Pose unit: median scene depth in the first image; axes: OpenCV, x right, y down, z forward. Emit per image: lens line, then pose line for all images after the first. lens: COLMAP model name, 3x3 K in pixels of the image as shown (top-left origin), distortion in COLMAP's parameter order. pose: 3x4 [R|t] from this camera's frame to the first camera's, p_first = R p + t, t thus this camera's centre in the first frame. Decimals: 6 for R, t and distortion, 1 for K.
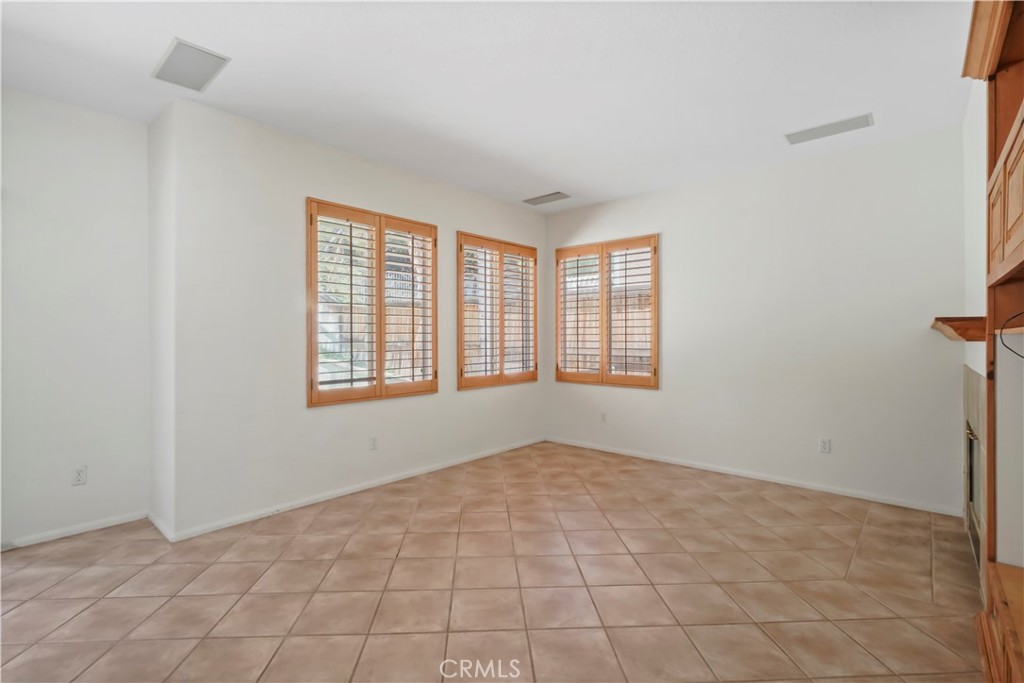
lens RADIAL K [[475.2, 0, 502.9], [0, 475.2, 328.3], [0, 0, 1]] dist [-0.005250, -0.000019]
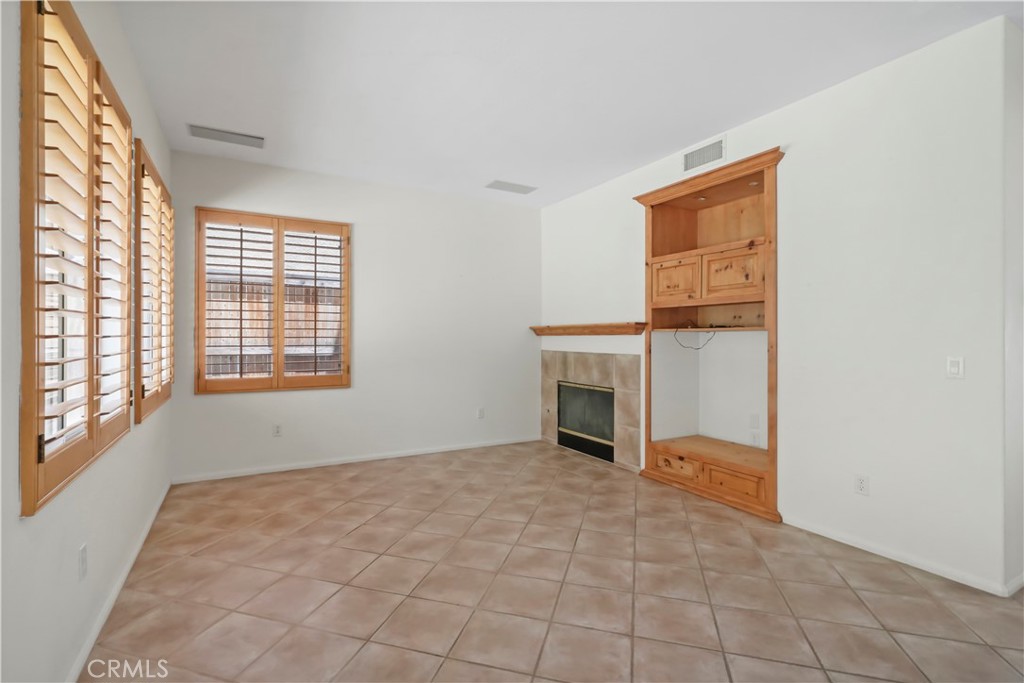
lens RADIAL K [[475.2, 0, 502.9], [0, 475.2, 328.3], [0, 0, 1]] dist [-0.005250, -0.000019]
pose [[0.315928, 0.016811, 0.948634, -0.586024], [-0.020858, 0.999724, -0.010770, 0.017066], [-0.948554, -0.016384, 0.316192, 0.498867]]
